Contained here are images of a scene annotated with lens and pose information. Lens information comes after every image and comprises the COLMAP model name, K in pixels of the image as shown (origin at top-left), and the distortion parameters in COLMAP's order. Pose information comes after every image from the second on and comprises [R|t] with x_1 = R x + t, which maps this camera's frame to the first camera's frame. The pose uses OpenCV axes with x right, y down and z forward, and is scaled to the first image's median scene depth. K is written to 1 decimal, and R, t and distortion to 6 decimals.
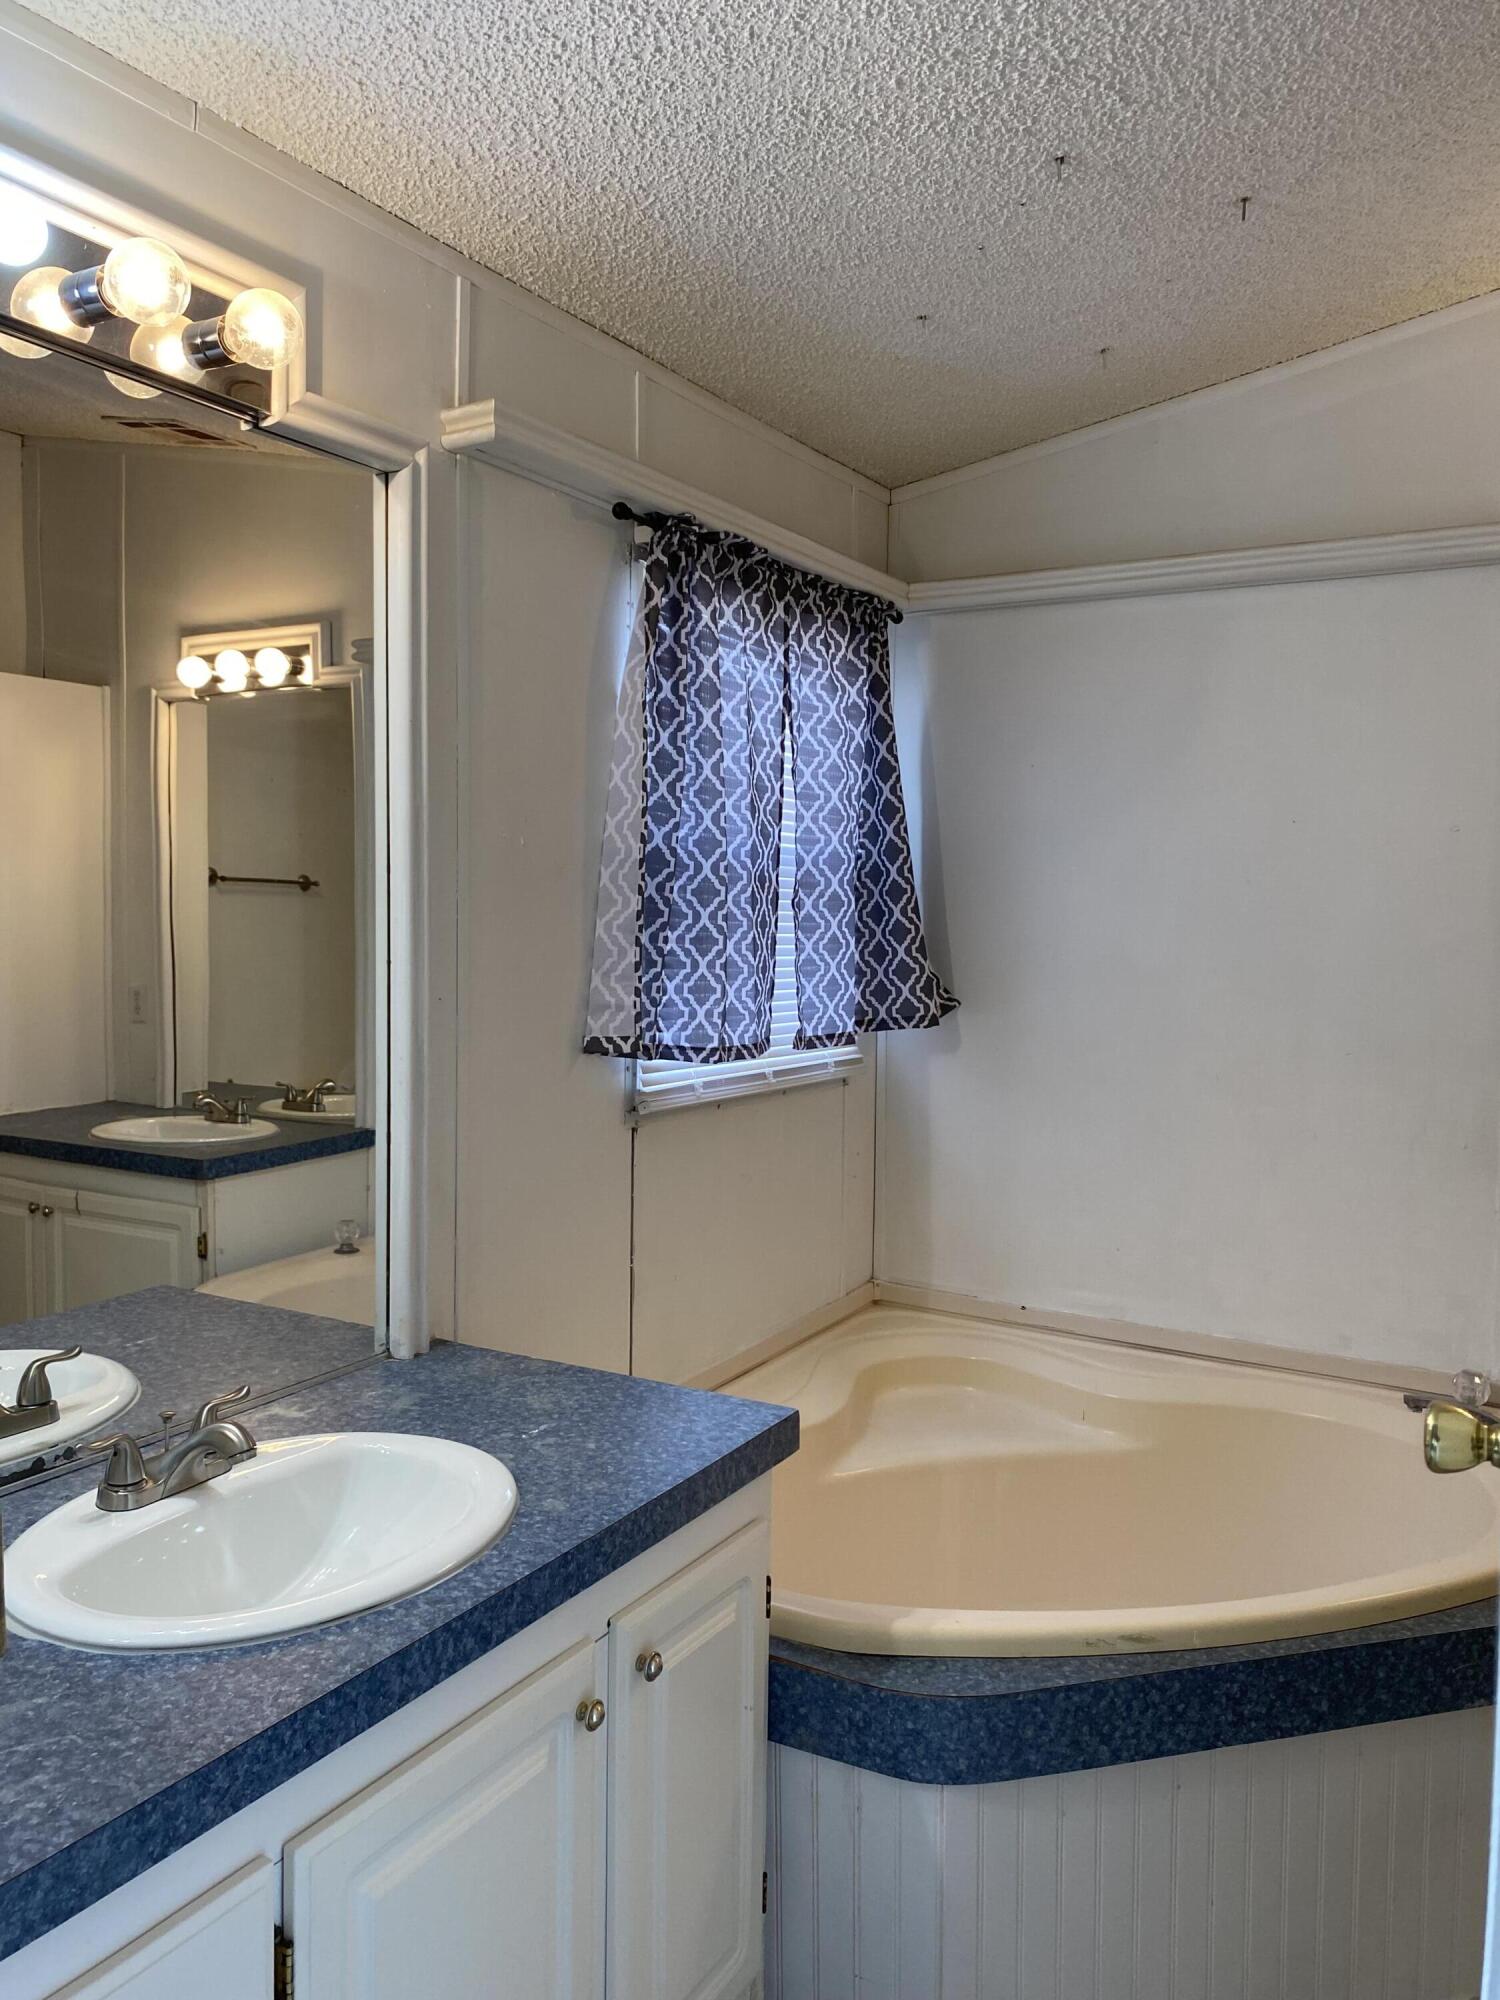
lens RADIAL K [[1530.6, 0, 741.4], [0, 1530.6, 1003.1], [0, 0, 1]] dist [0.046598, -0.051600]
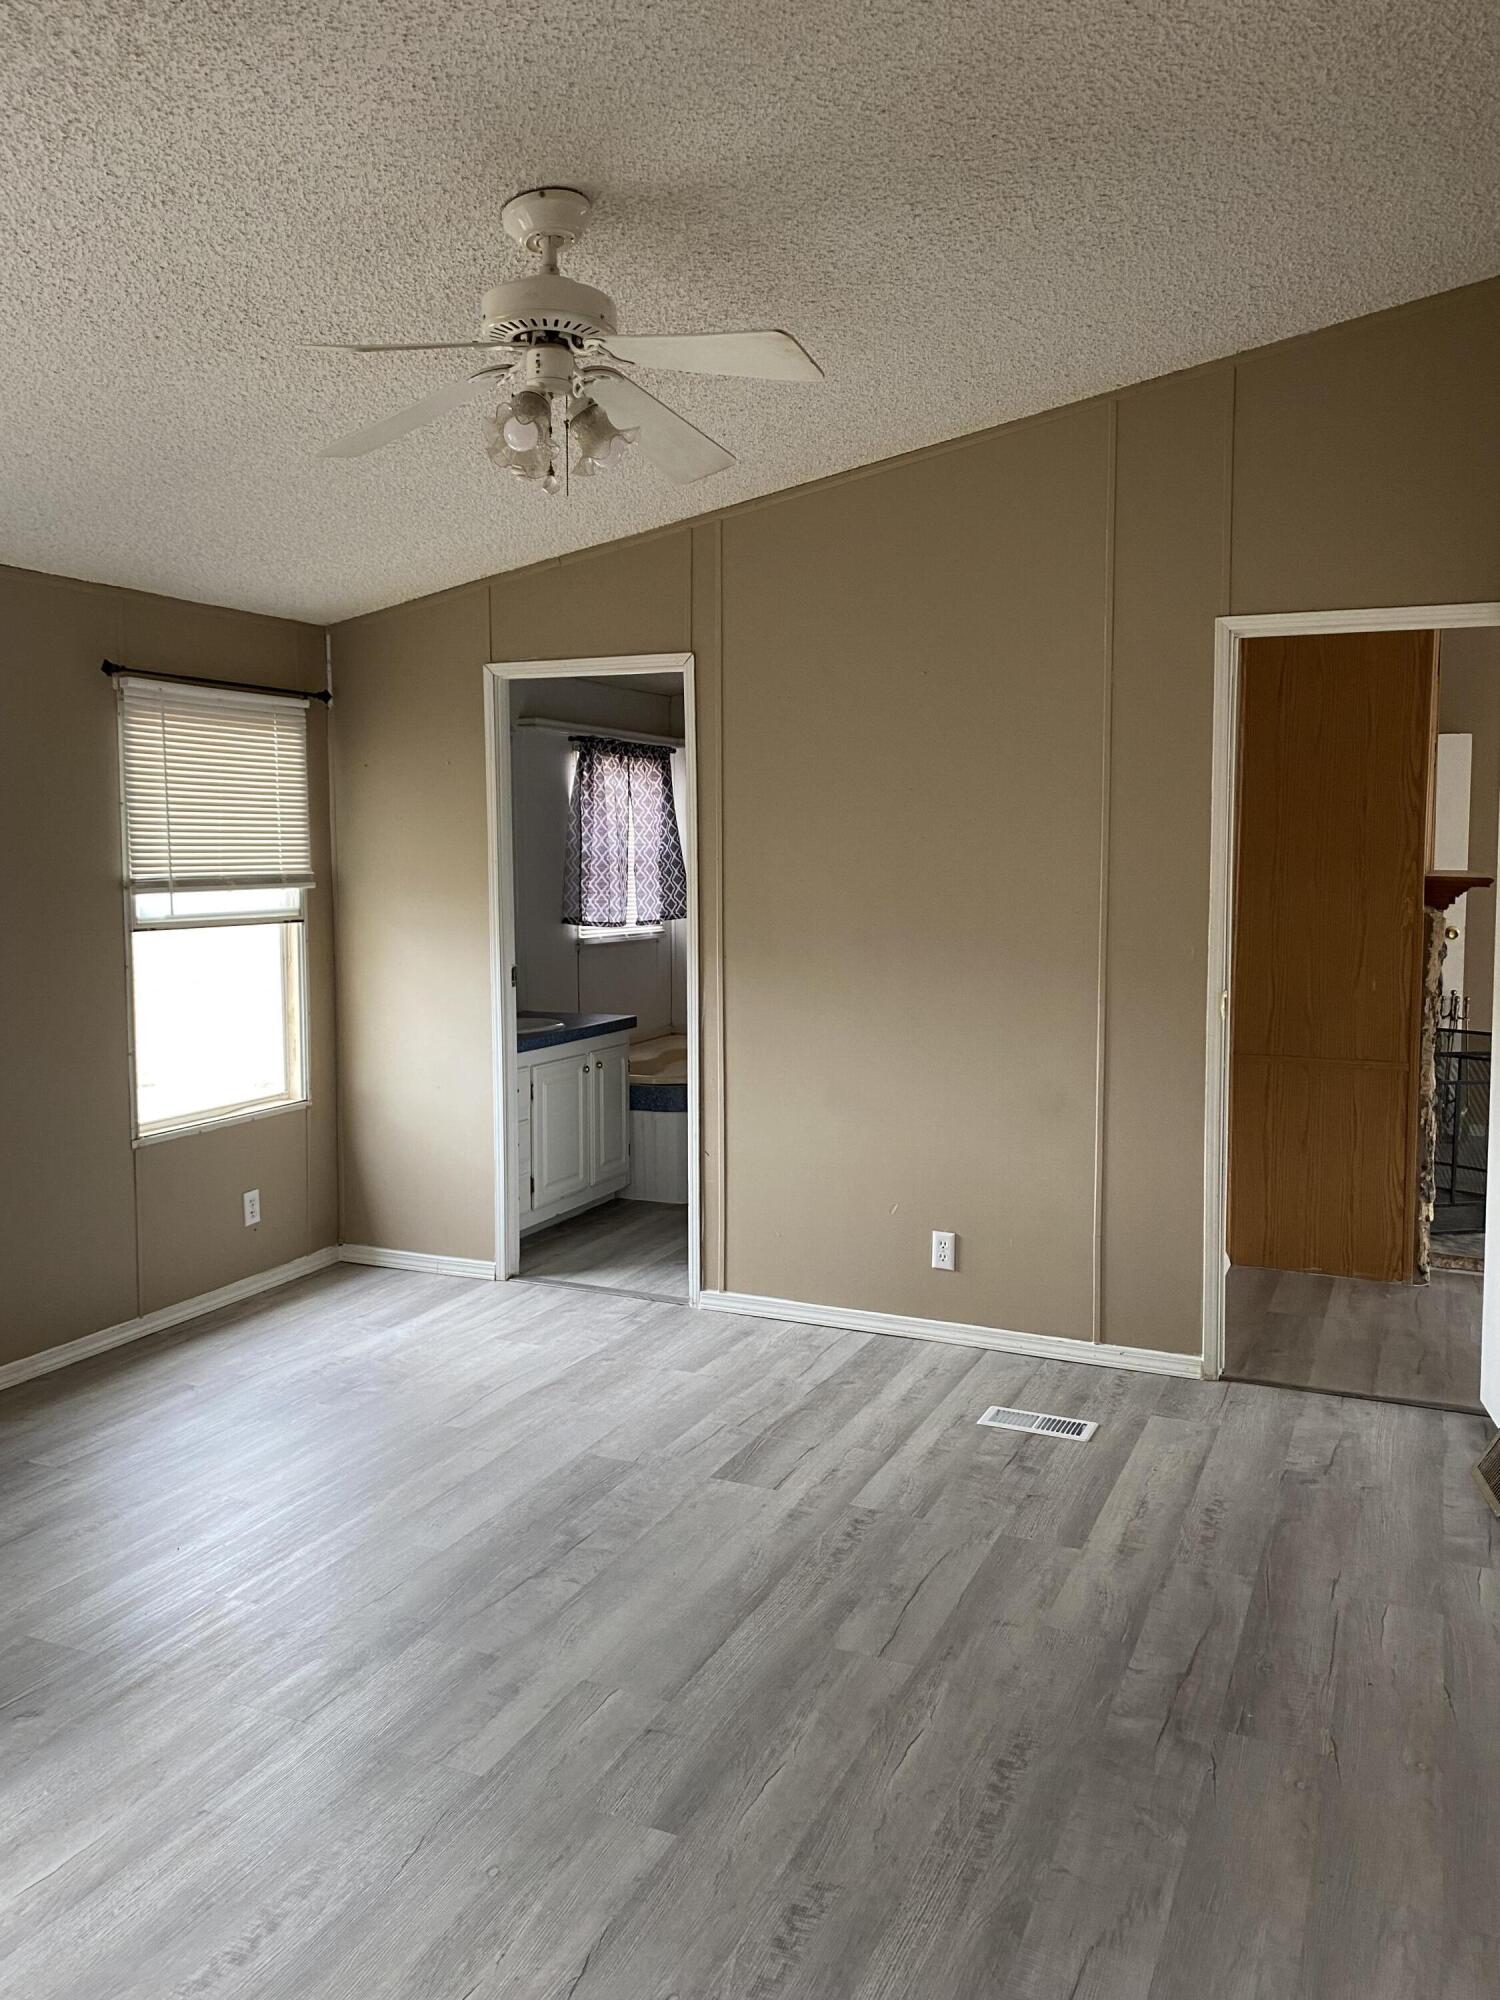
lens RADIAL K [[1530.6, 0, 741.4], [0, 1530.6, 1003.1], [0, 0, 1]] dist [0.046598, -0.051600]
pose [[0.995590, -0.025641, 0.090235, -0.026411], [0.022920, 0.999254, 0.031067, 0.088836], [-0.090964, -0.028862, 0.995436, -1.682503]]
